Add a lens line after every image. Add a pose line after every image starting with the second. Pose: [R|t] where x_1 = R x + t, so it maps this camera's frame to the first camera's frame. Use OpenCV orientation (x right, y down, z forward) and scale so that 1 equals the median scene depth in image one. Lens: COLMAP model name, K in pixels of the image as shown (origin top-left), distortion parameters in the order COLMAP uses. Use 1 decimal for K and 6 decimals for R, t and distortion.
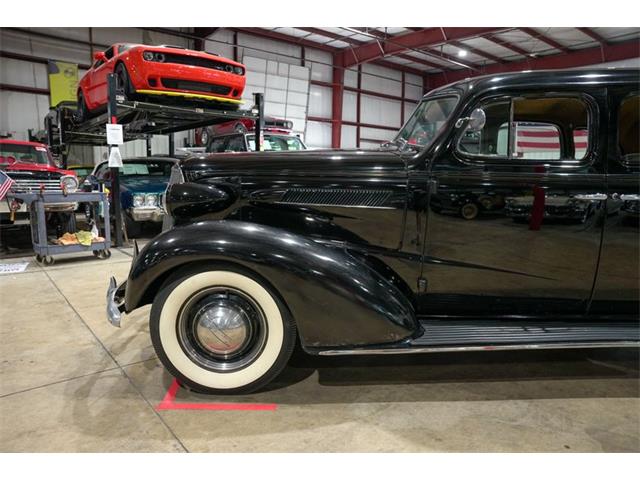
lens RADIAL K [[439.0, 0, 323.6], [0, 439.0, 238.5], [0, 0, 1]] dist [-0.133124, 0.101019]
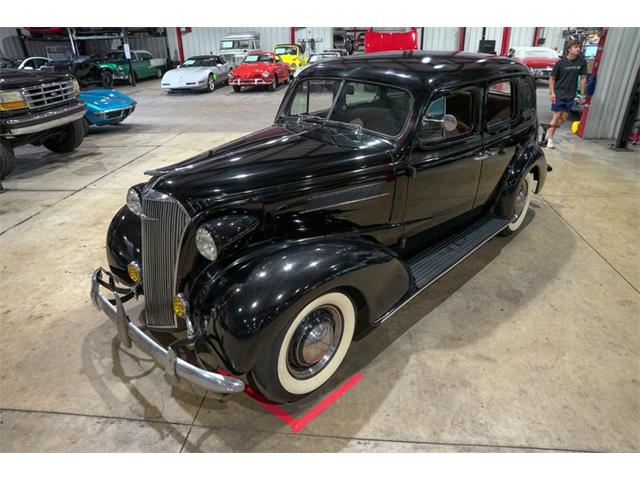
lens RADIAL K [[439.0, 0, 322.0], [0, 439.0, 233.2], [0, 0, 1]] dist [-0.133124, 0.101019]
pose [[0.717859, -0.314489, 0.621108, -0.254749], [0.127973, 0.936561, 0.326307, -0.127676], [-0.684326, -0.154758, 0.712565, 0.070470]]
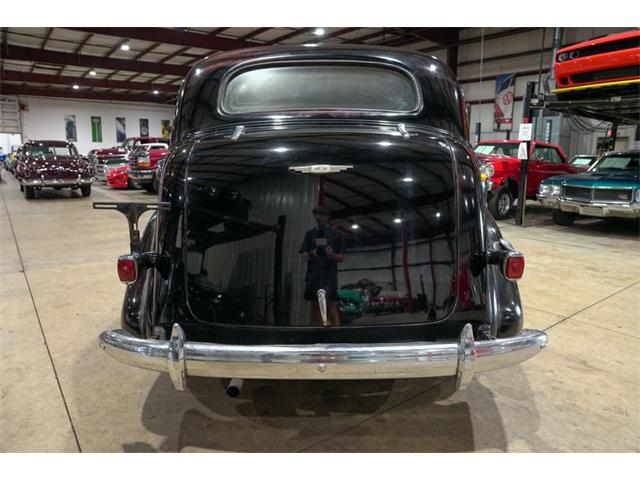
lens RADIAL K [[439.0, 0, 320.8], [0, 439.0, 239.7], [0, 0, 1]] dist [-0.133124, 0.101019]
pose [[-0.037543, 0.171243, -0.984513, 0.696712], [-0.160200, 0.971434, 0.175077, -0.057247], [0.986370, 0.164292, -0.009038, 0.428822]]
